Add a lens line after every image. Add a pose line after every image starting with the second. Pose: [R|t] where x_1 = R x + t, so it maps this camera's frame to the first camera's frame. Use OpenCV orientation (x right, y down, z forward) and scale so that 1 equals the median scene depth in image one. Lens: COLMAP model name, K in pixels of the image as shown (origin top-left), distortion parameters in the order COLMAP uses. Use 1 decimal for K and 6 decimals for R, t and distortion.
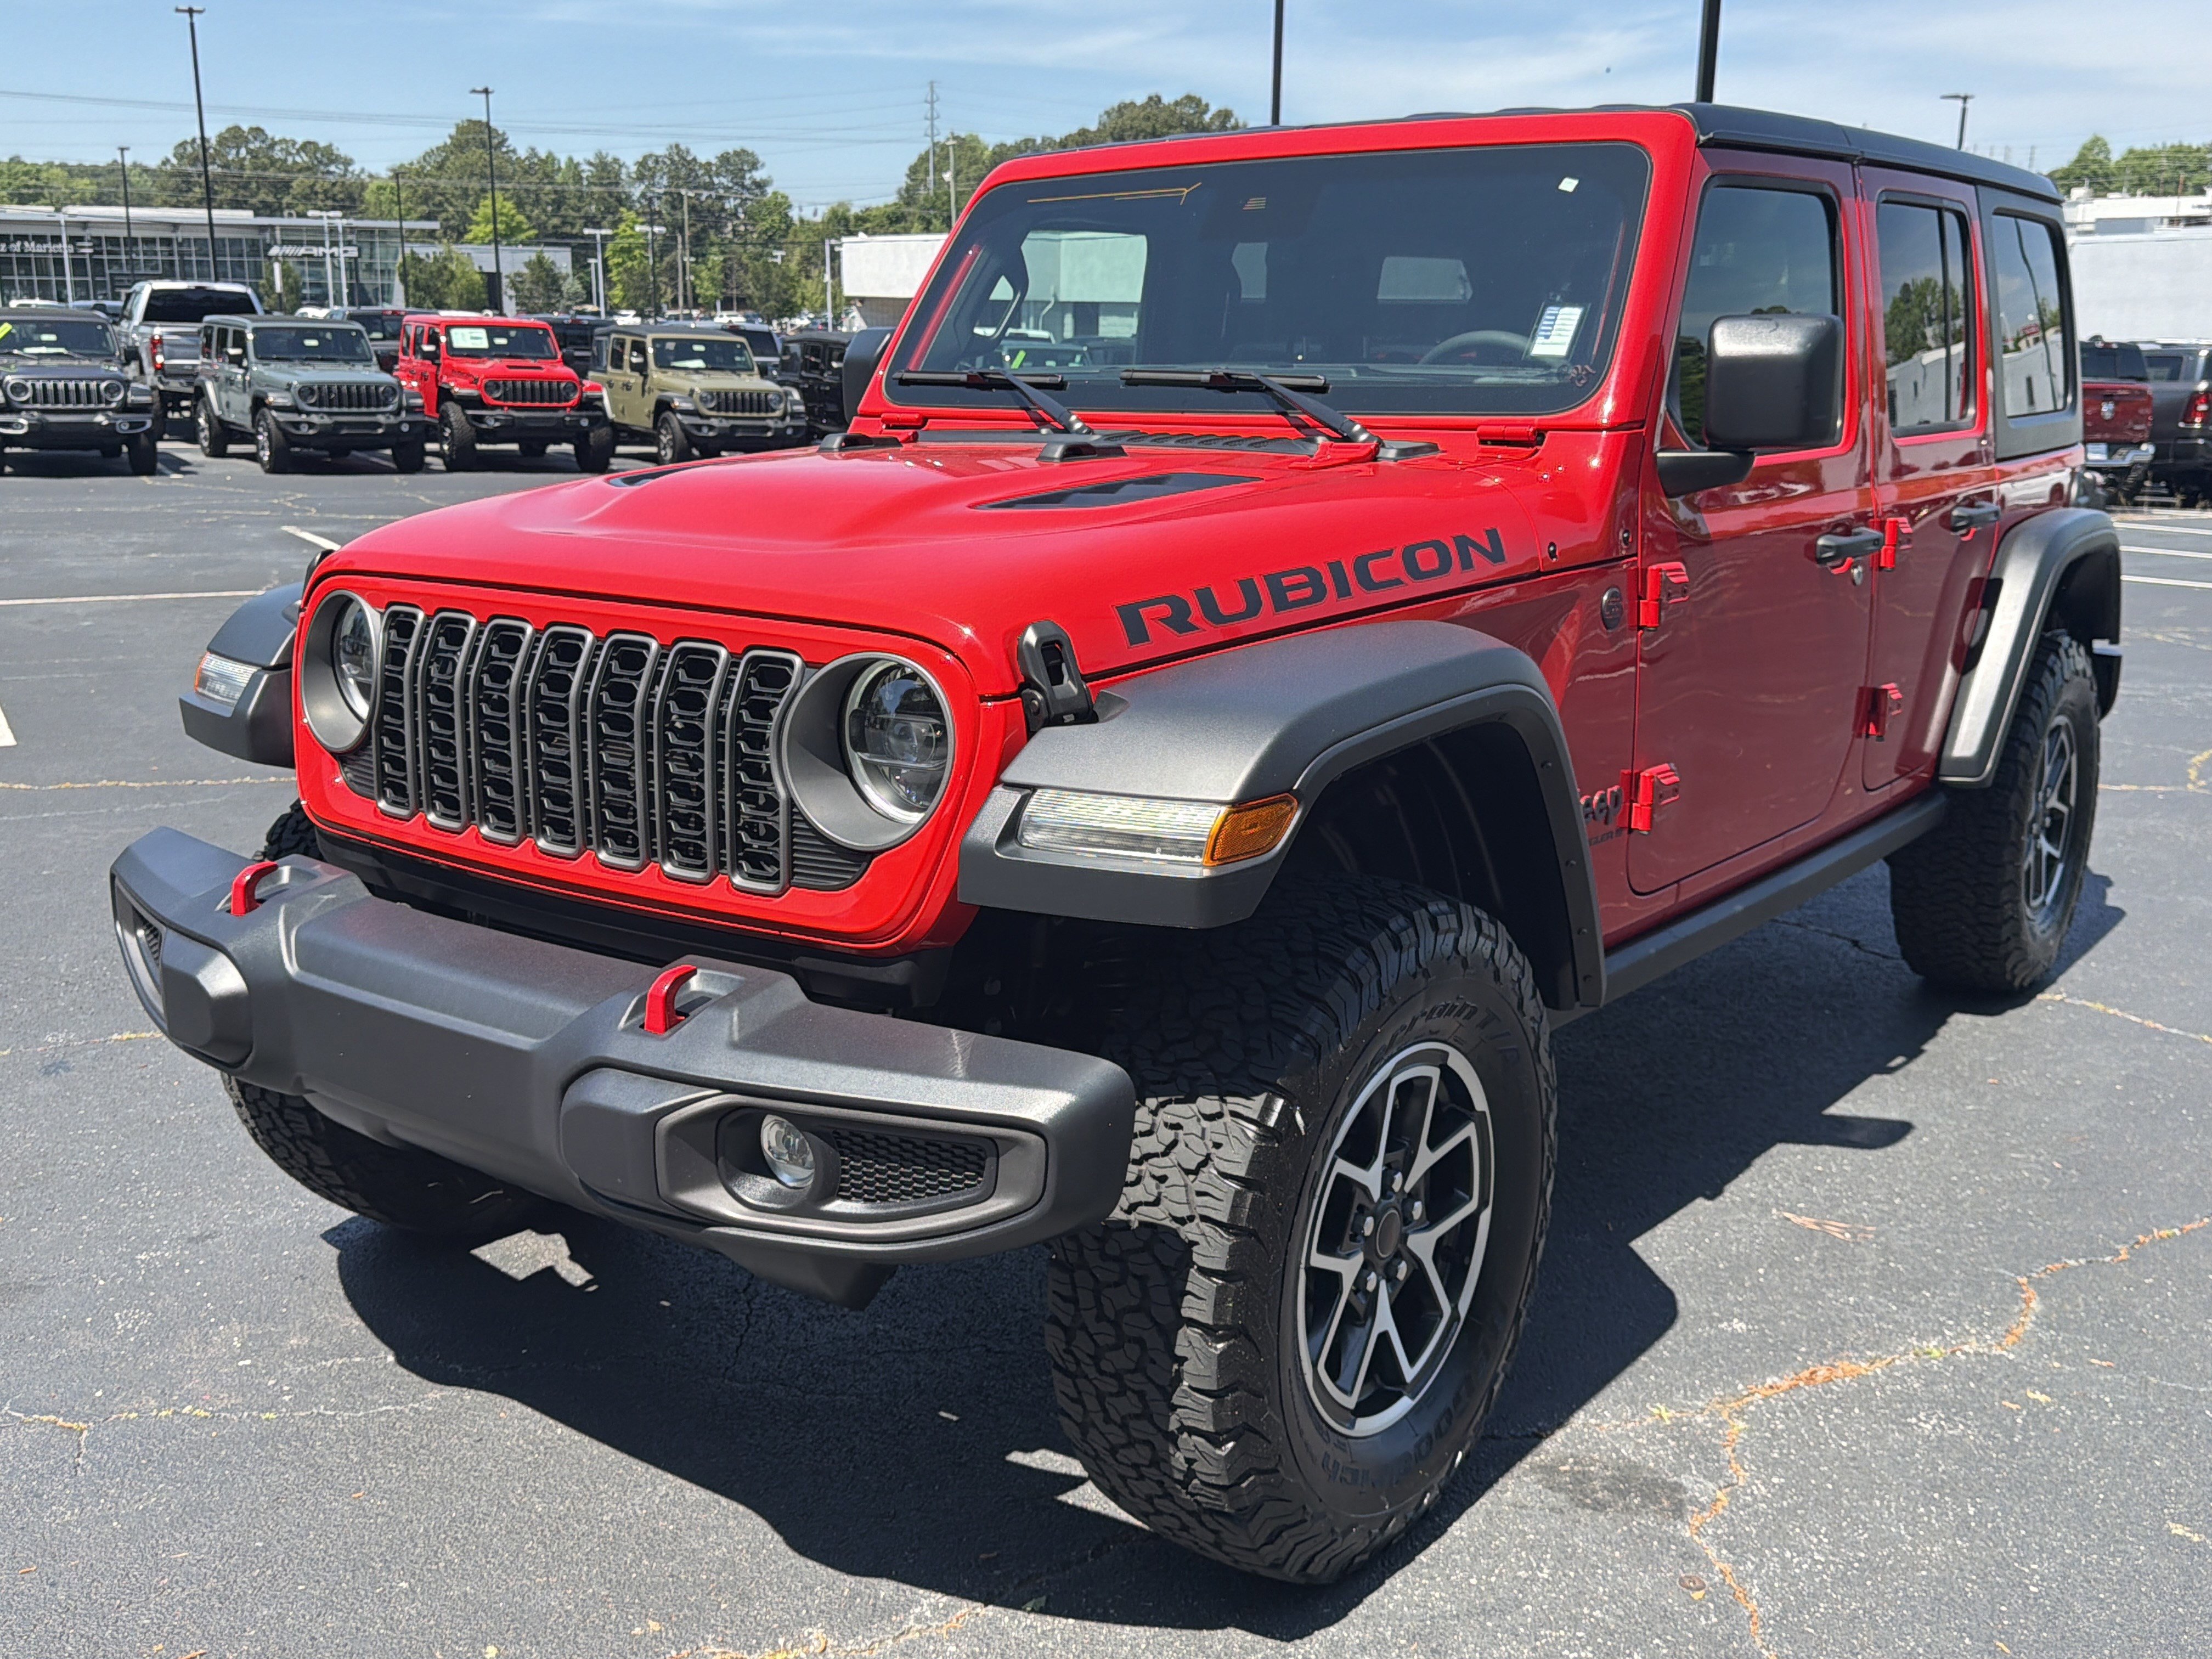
lens RADIAL K [[2320.9, 0, 1113.7], [0, 2320.9, 824.5], [0, 0, 1]] dist [0.043933, 0.000000]
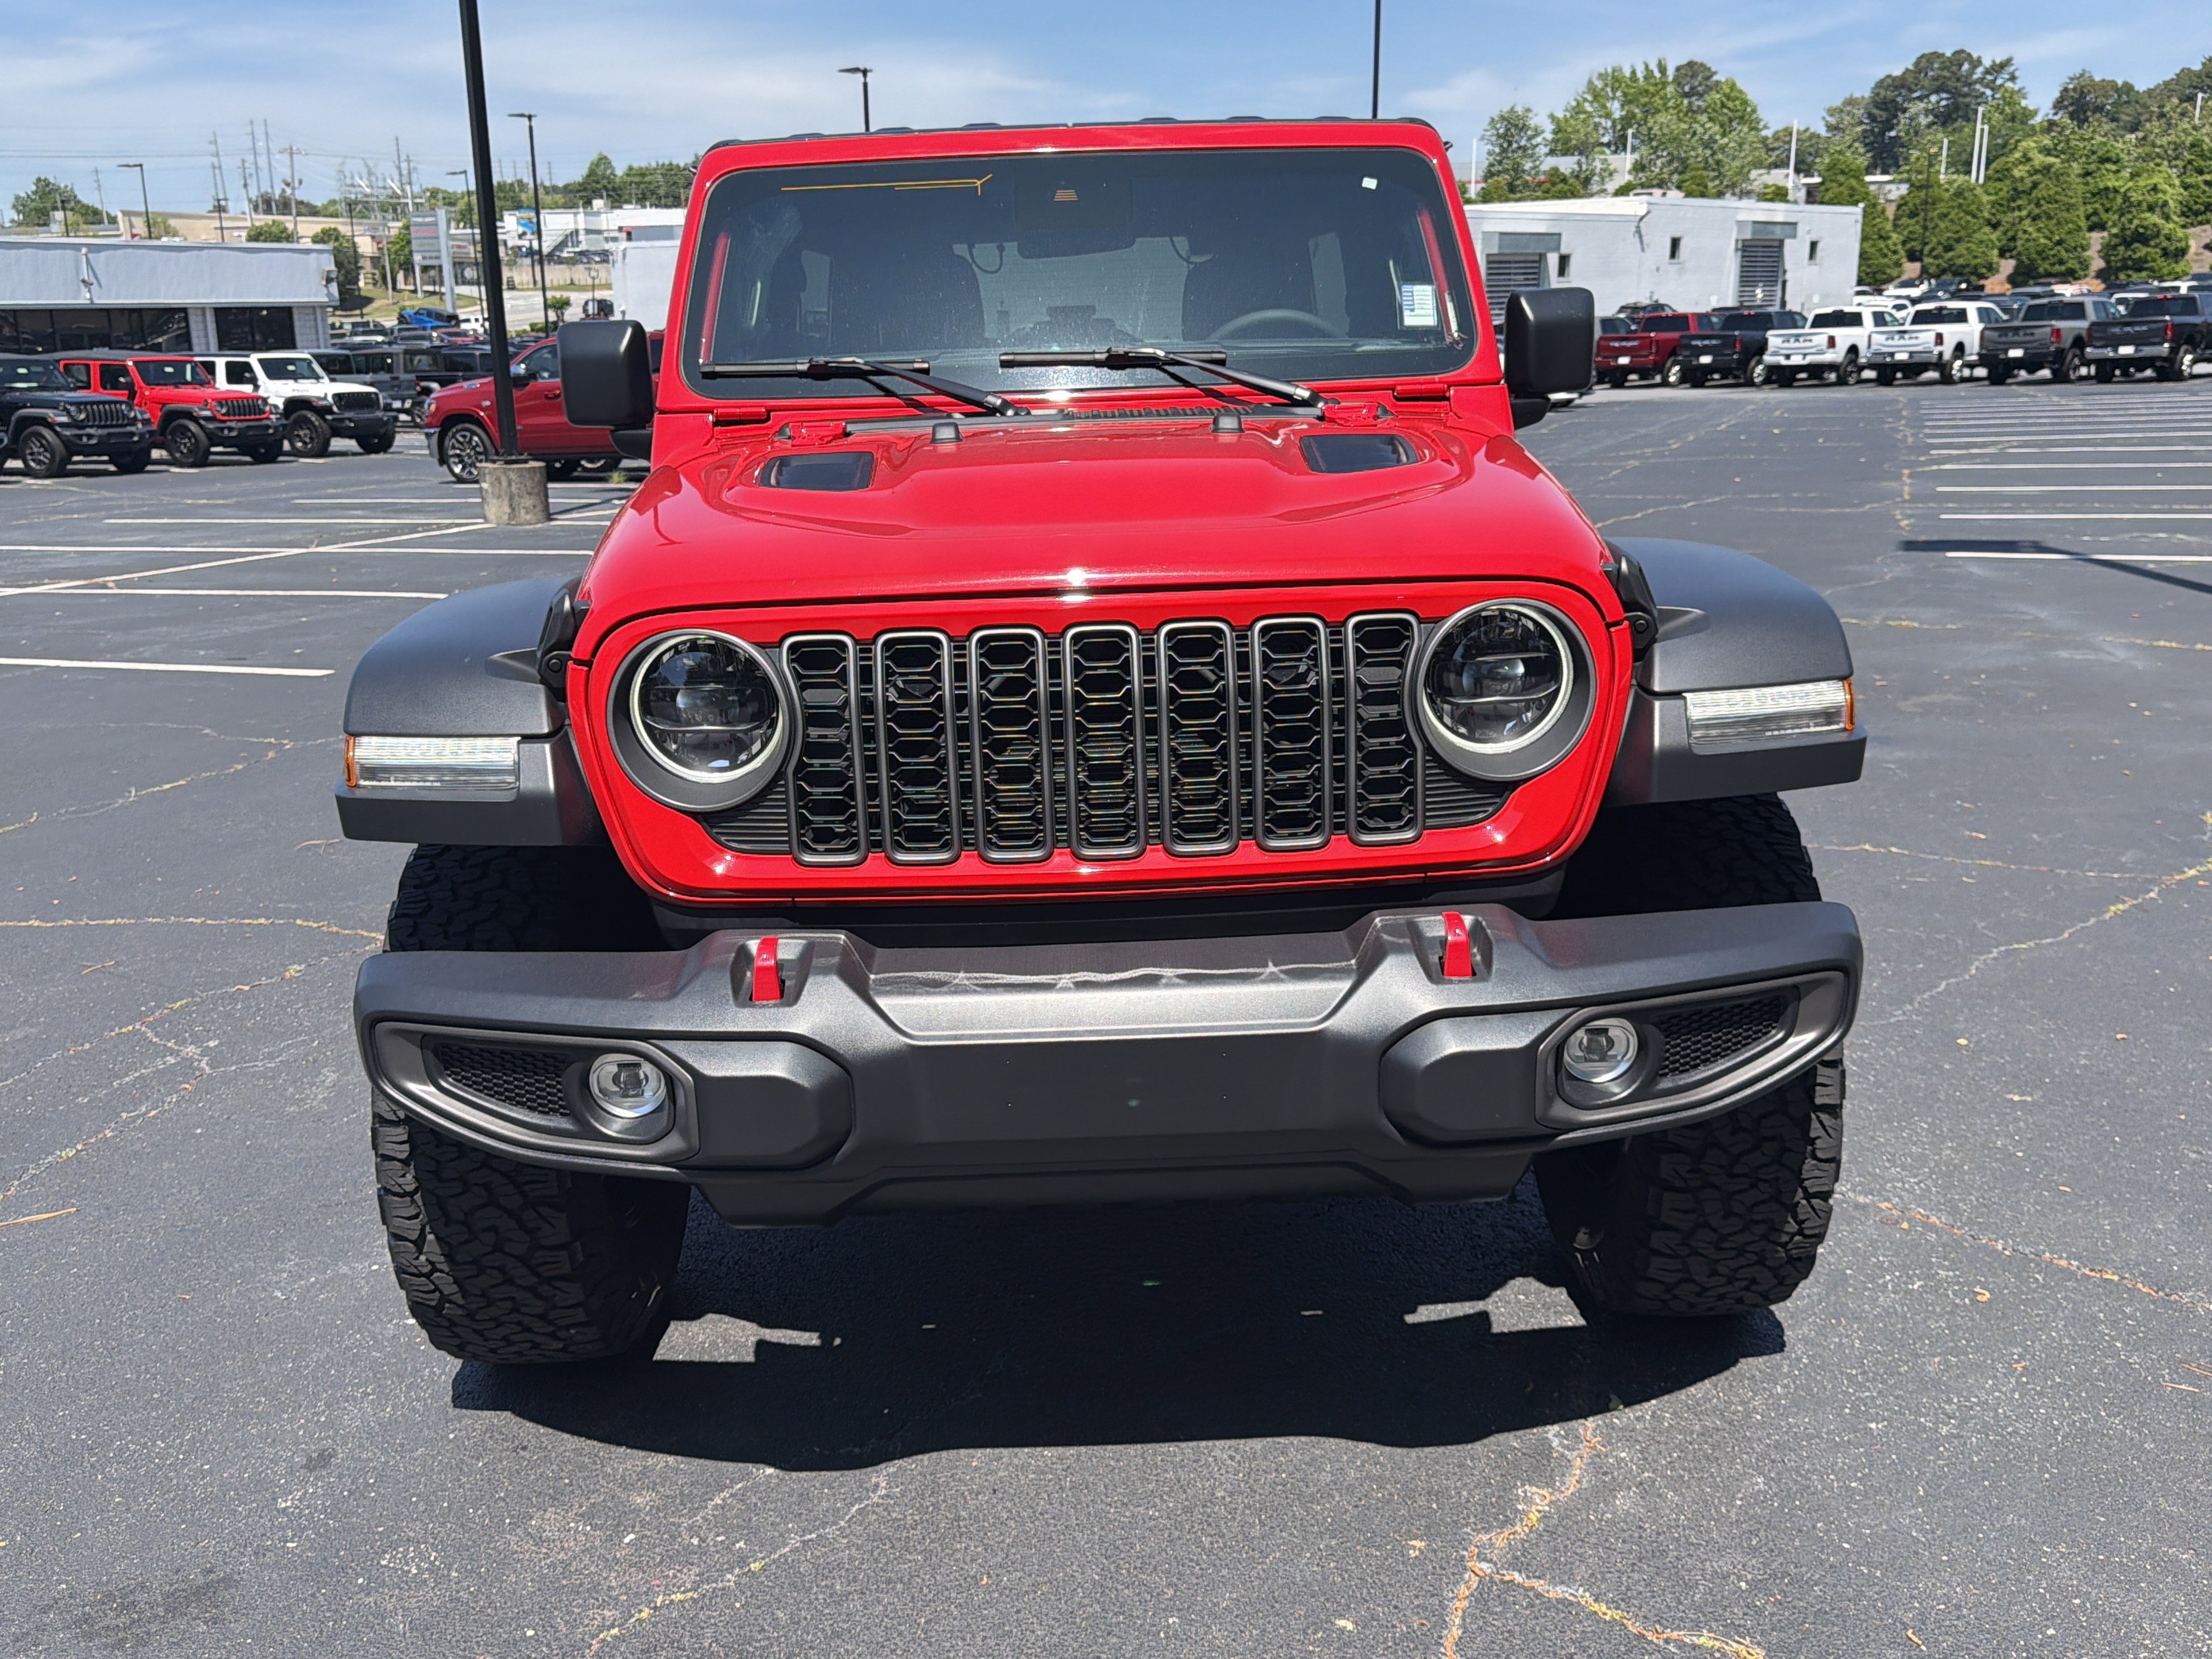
lens RADIAL K [[2113.1, 0, 1105.8], [0, 2113.1, 828.2], [0, 0, 1]] dist [0.000916, 0.000000]
pose [[0.762456, -0.179843, 0.621545, -0.743159], [0.165076, 0.982875, 0.081892, -0.068509], [-0.625629, 0.040163, 0.779086, 0.288847]]
